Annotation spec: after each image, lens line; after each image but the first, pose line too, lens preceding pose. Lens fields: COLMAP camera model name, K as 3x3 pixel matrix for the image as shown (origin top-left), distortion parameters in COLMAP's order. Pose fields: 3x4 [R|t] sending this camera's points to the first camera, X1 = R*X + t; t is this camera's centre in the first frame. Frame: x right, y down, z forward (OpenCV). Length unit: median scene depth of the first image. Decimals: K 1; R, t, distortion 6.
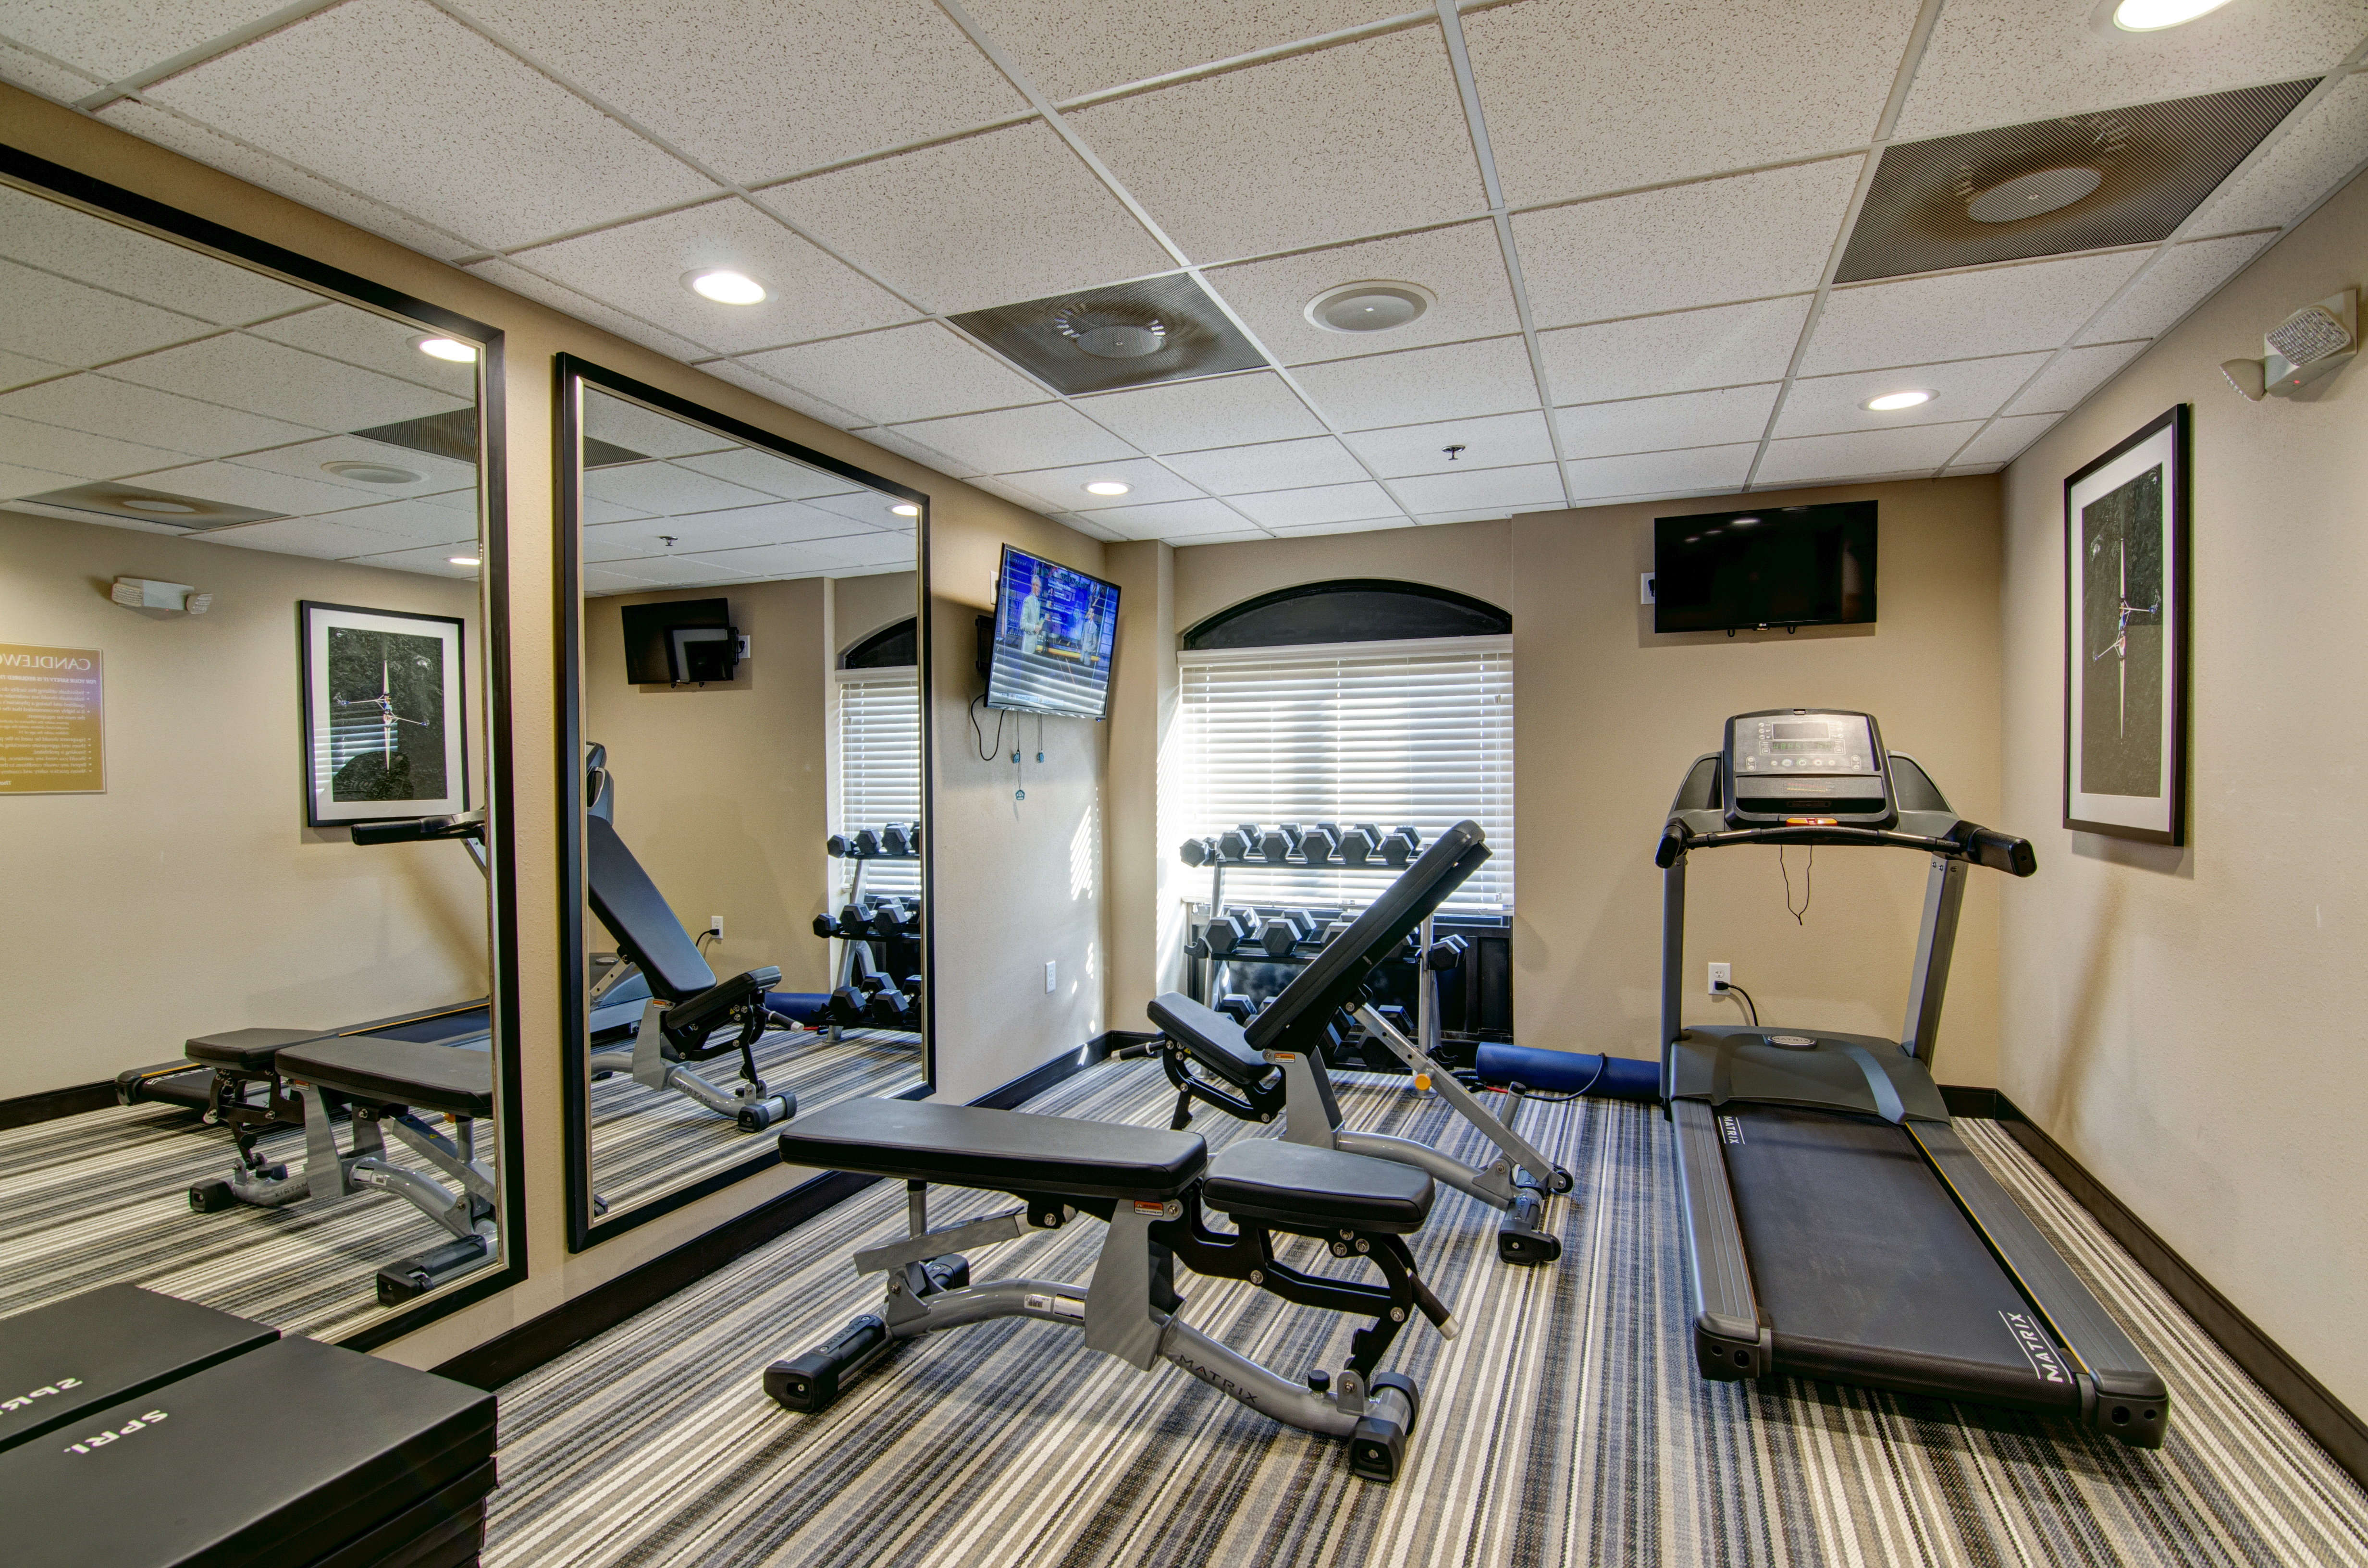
lens RADIAL K [[1140.9, 0, 1185.2], [0, 1140.9, 877.3], [0, 0, 1]] dist [-0.002695, -0.023866]
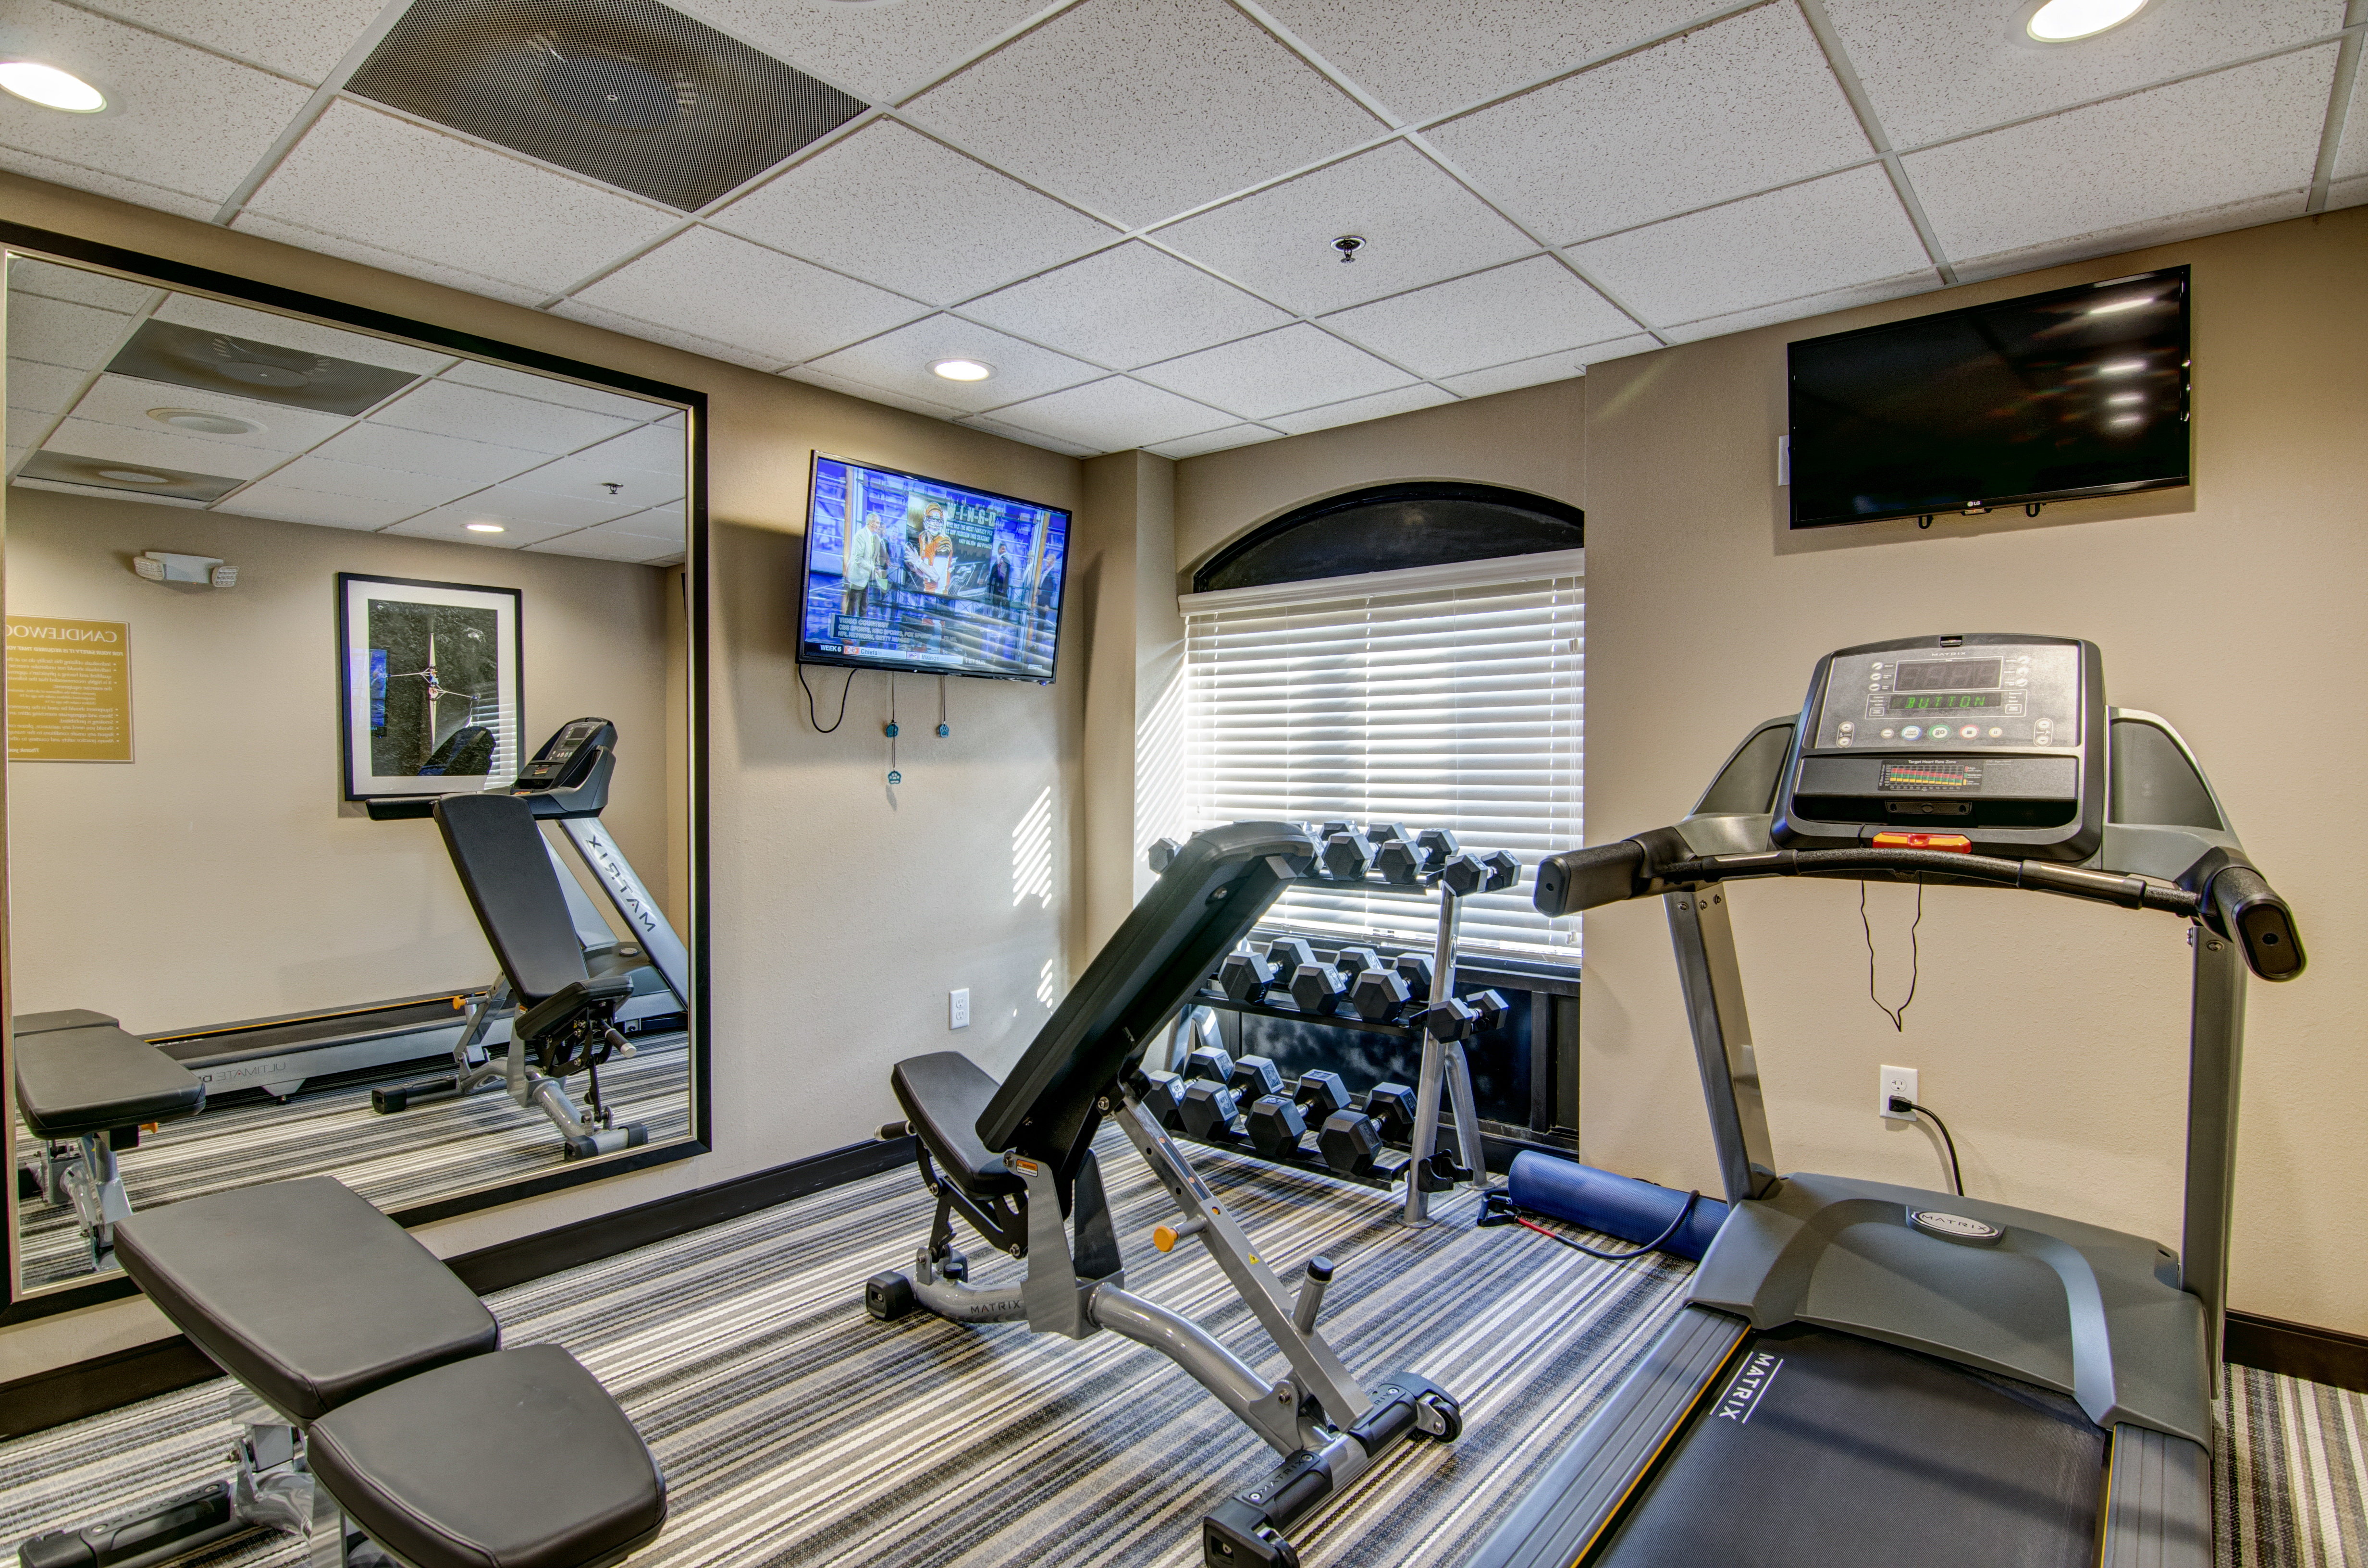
lens RADIAL K [[1205.1, 0, 1180.6], [0, 1205.1, 866.7], [0, 0, 1]] dist [-0.000506, -0.012854]
pose [[0.949170, 0.035902, -0.312708, 0.290474], [-0.037254, 0.999304, 0.001653, -0.018095], [0.312550, 0.010081, 0.949848, 0.258188]]
